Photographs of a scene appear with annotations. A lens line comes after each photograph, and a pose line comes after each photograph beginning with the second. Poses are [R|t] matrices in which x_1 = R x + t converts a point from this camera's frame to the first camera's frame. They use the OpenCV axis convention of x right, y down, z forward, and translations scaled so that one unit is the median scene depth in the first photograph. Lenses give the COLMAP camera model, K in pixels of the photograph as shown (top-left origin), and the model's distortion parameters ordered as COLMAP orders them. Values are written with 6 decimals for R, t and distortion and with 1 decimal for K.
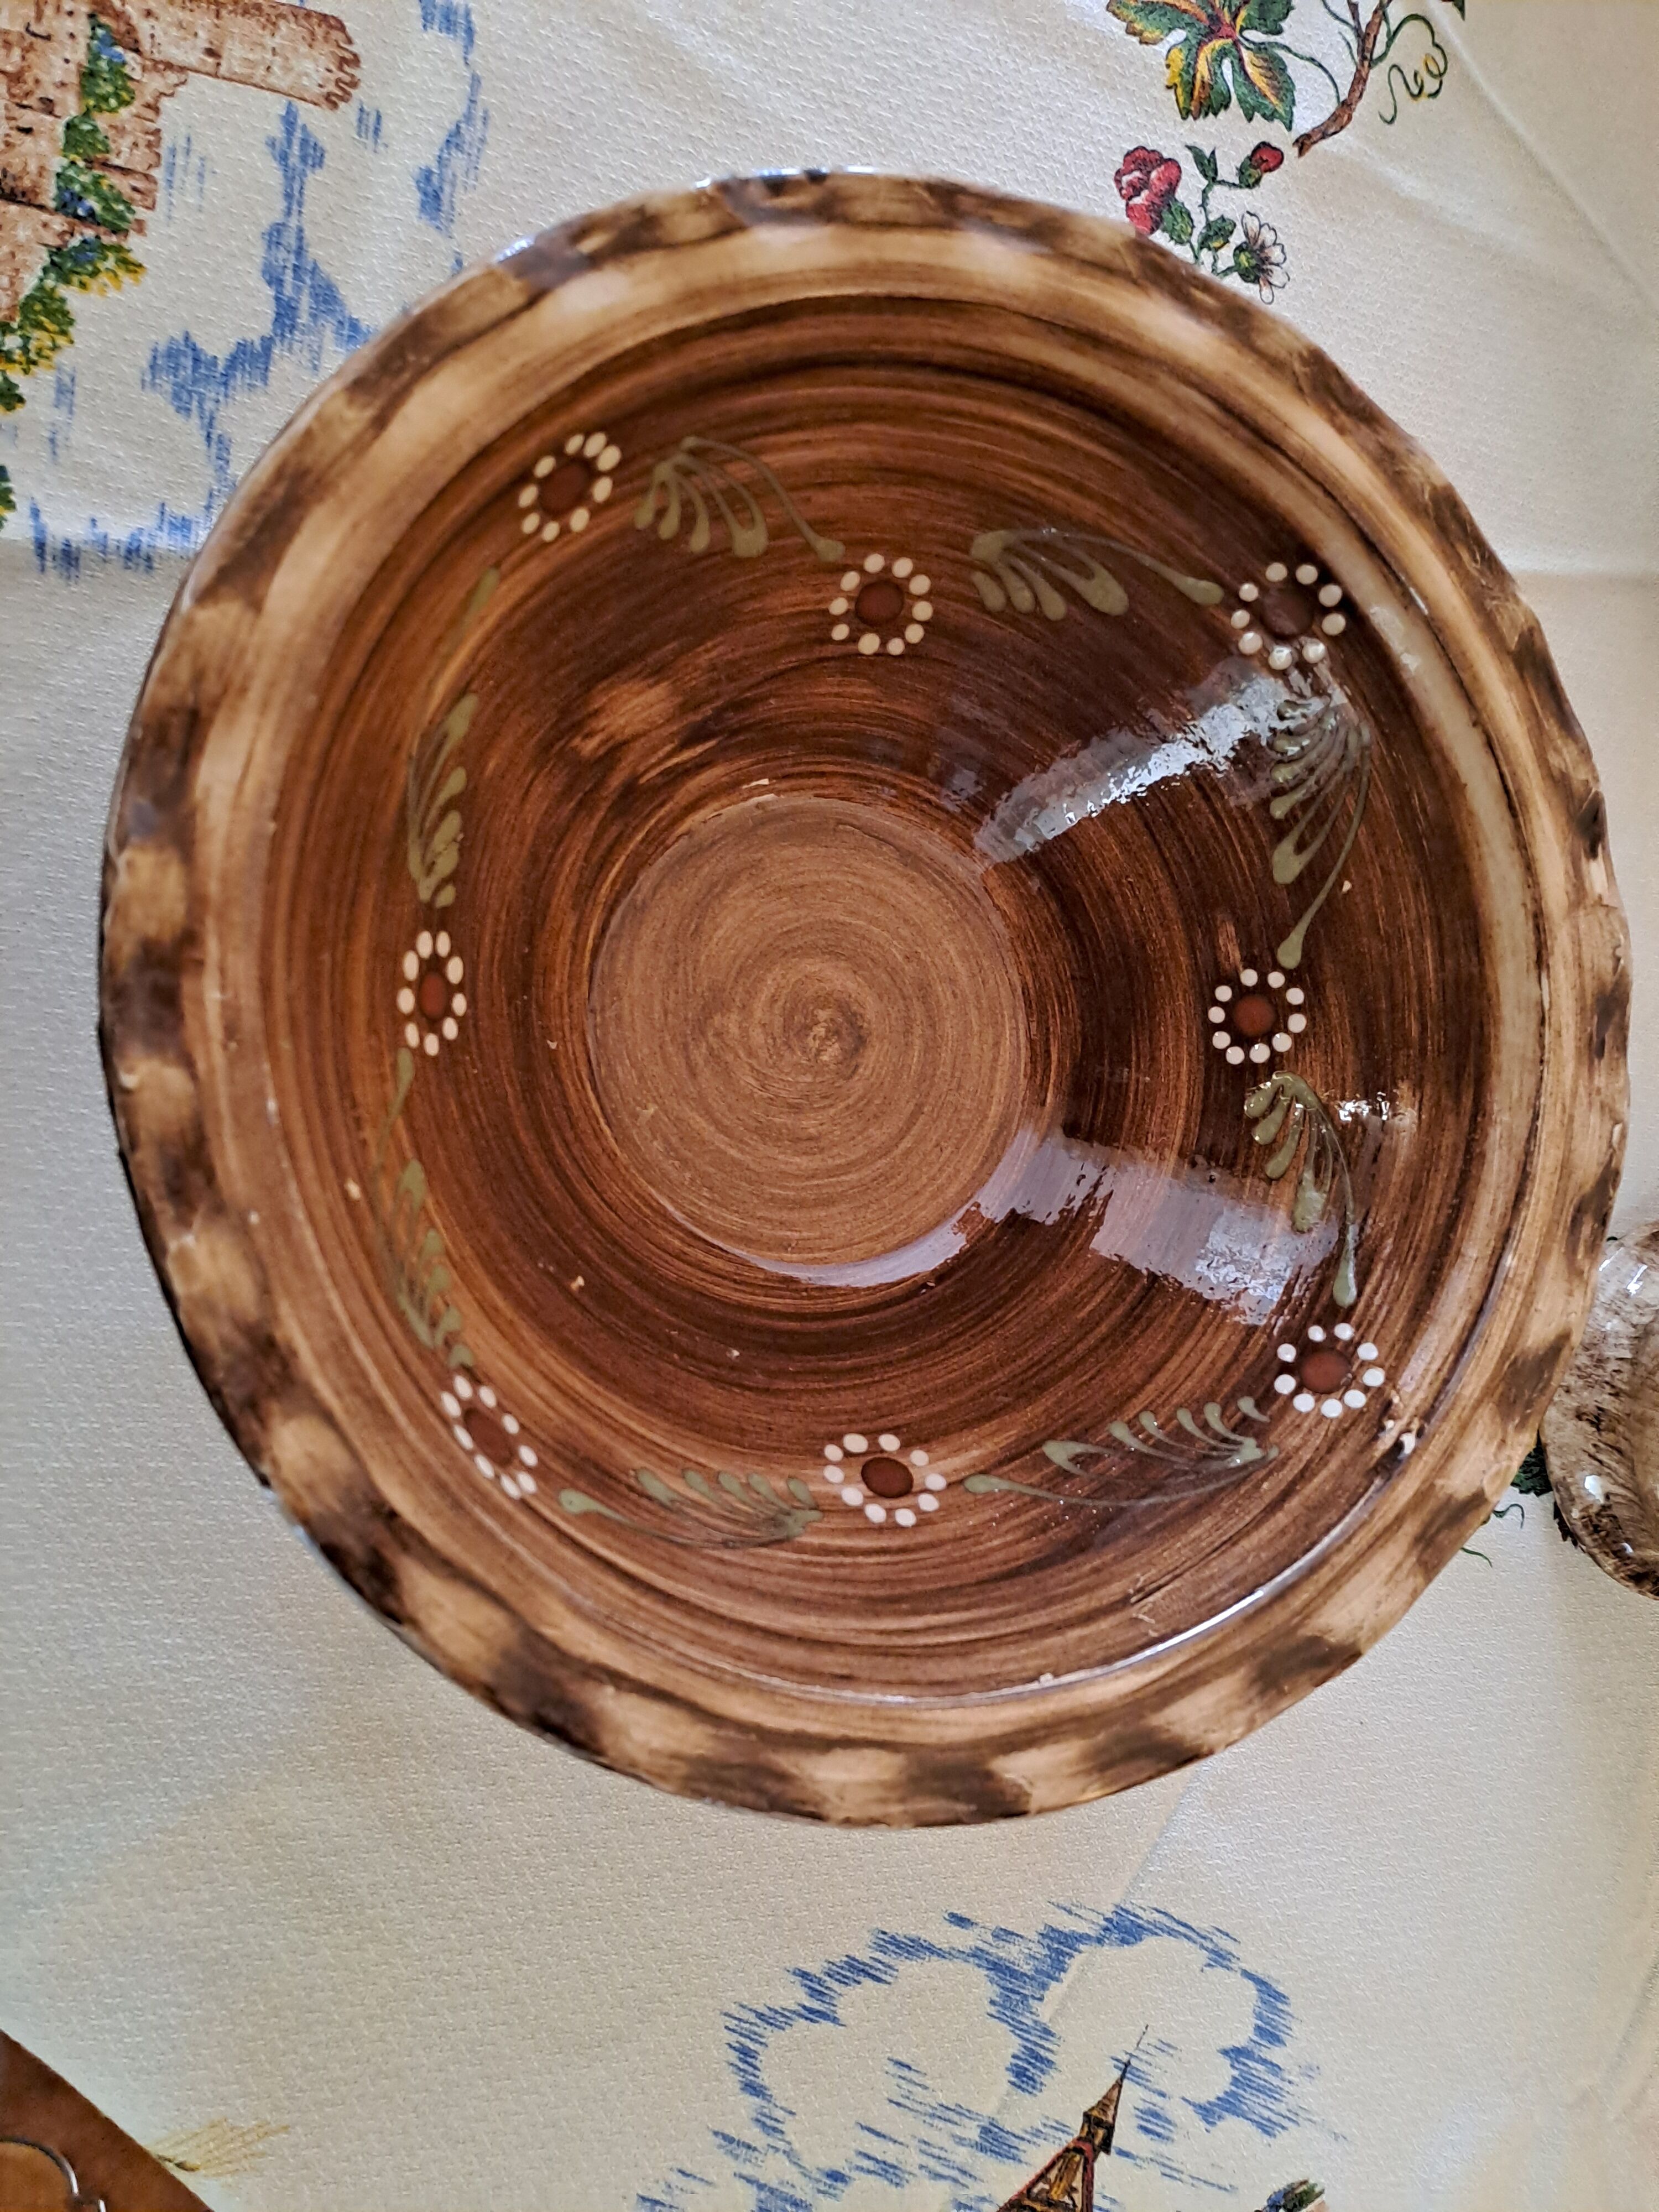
lens RADIAL K [[1693.5, 0, 829.5], [0, 1693.5, 1106.0], [0, 0, 1]] dist [0.098992, -0.166492]
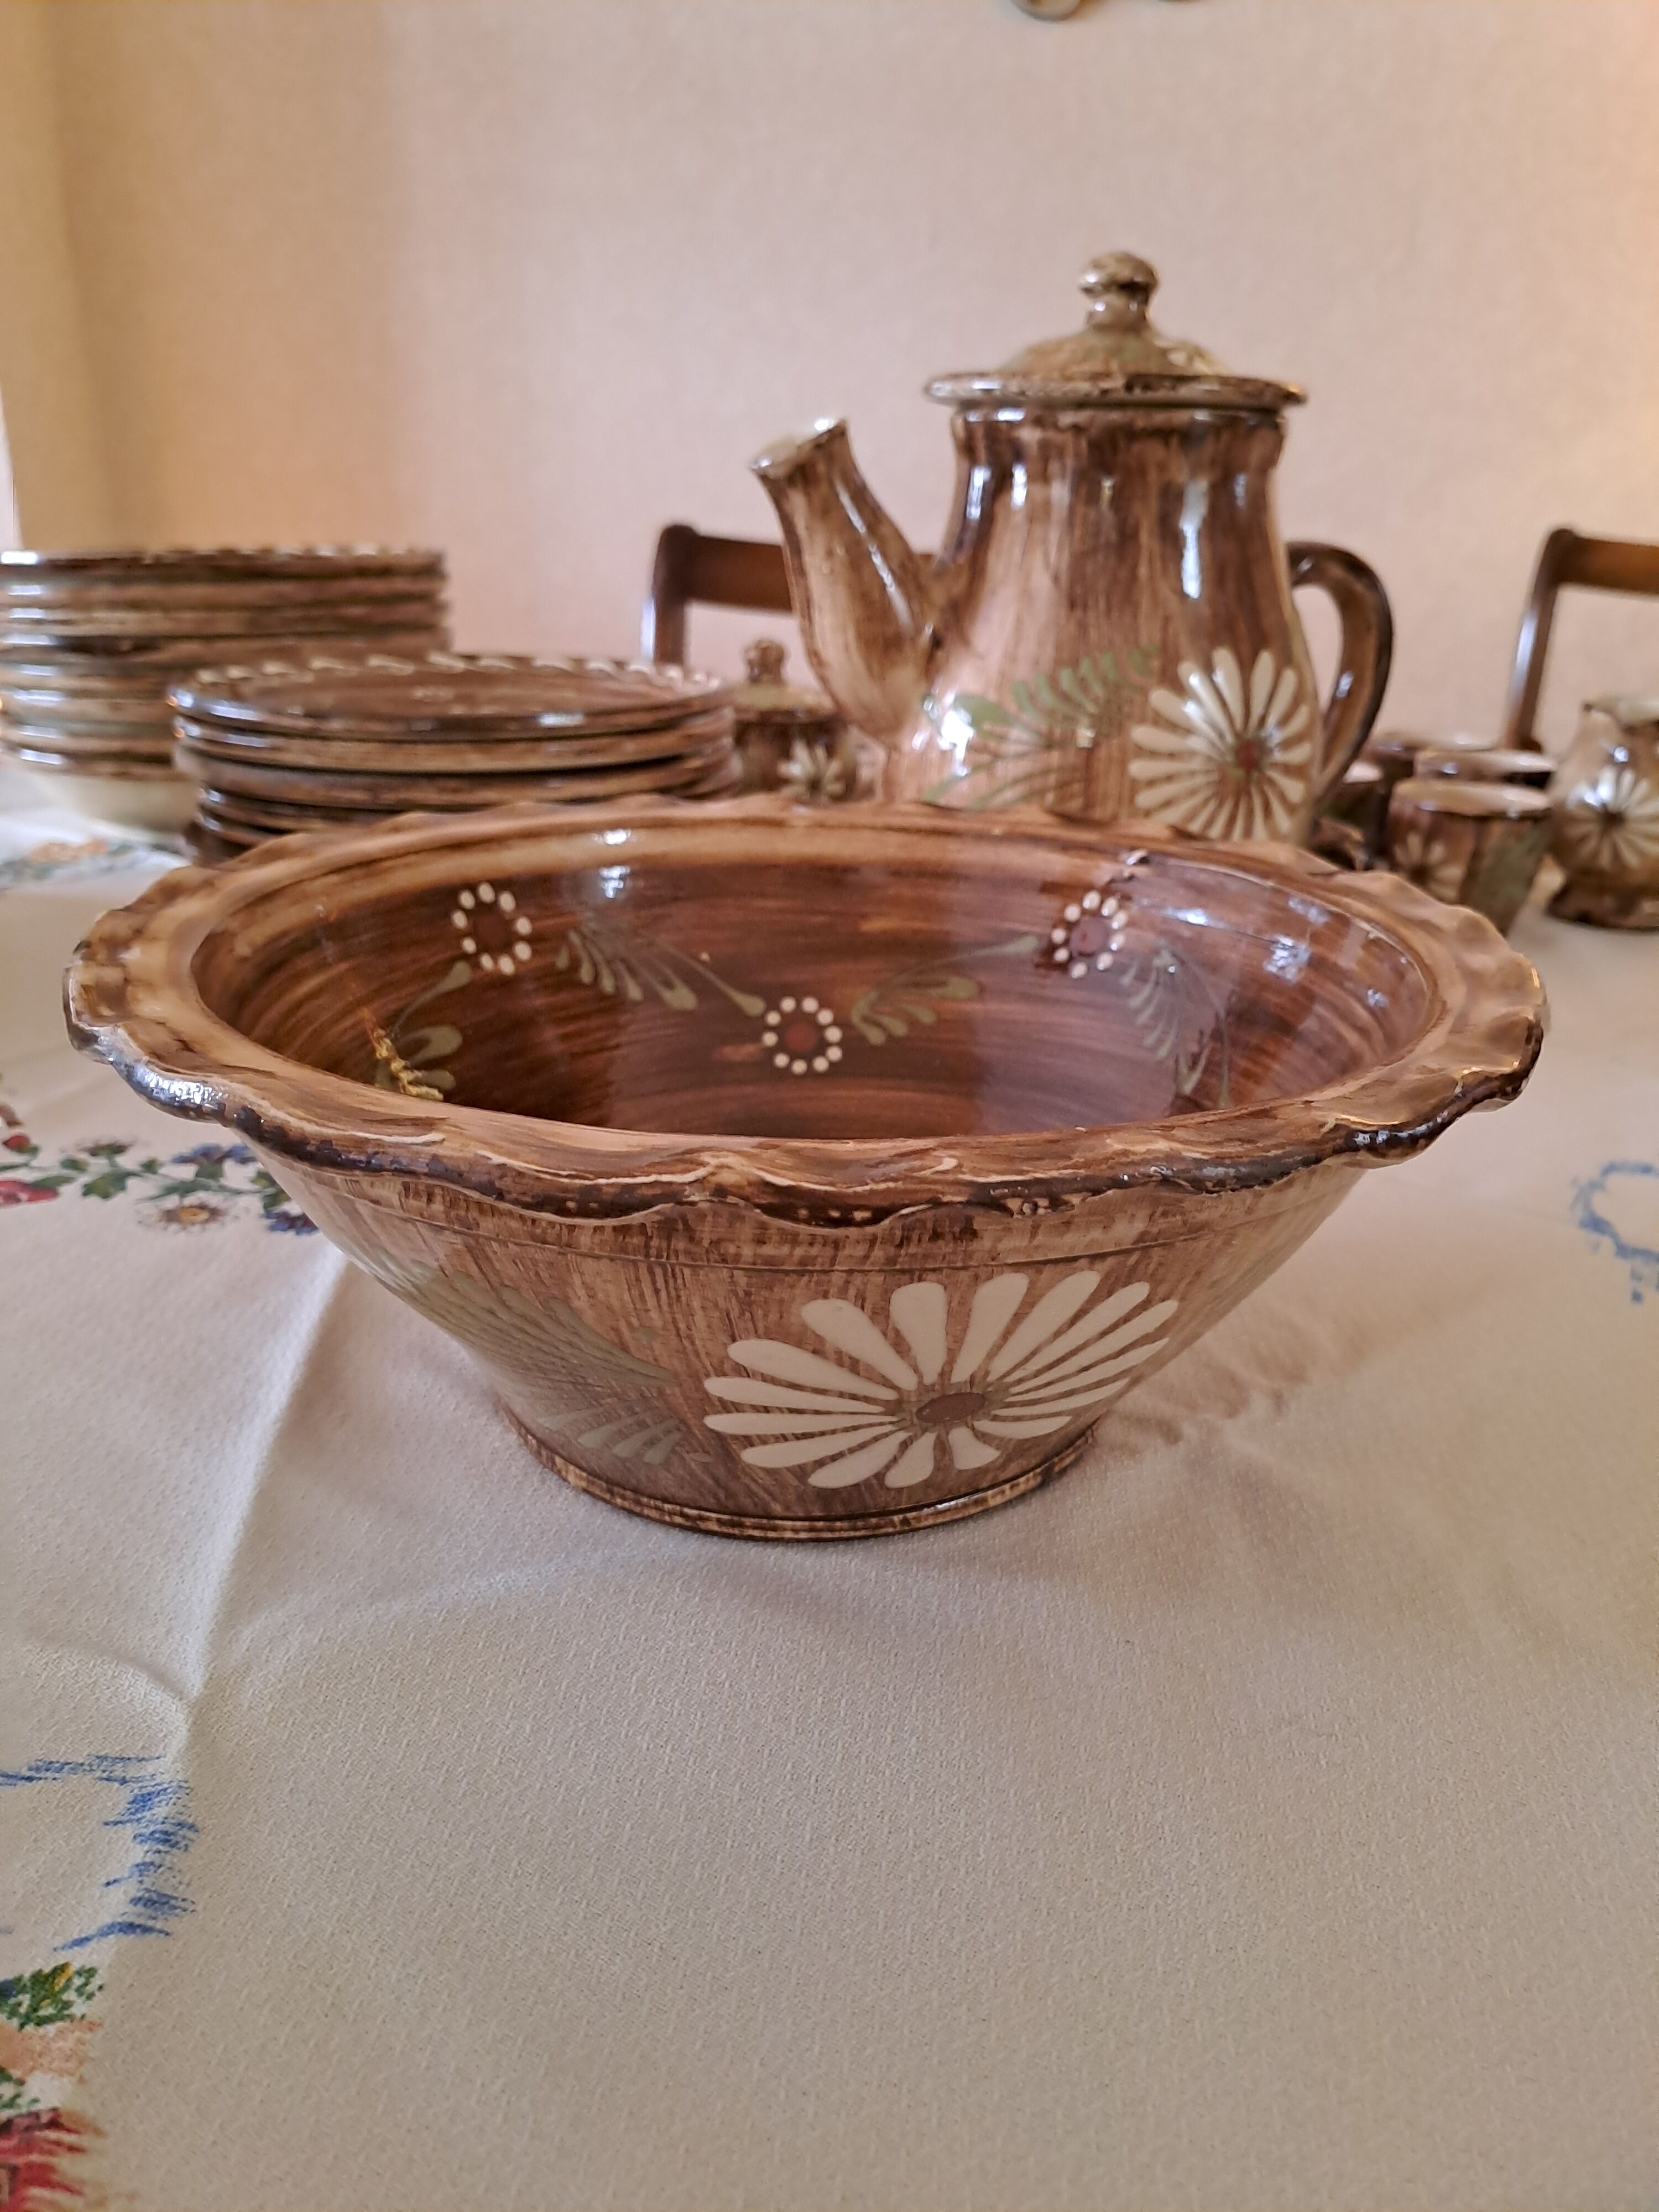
lens RADIAL K [[1693.5, 0, 829.5], [0, 1693.5, 1106.0], [0, 0, 1]] dist [0.098992, -0.166492]
pose [[0.002055, -0.658558, 0.752527, -0.707155], [0.998655, 0.040340, 0.032576, -0.072759], [-0.051810, 0.751448, 0.657755, 0.254635]]
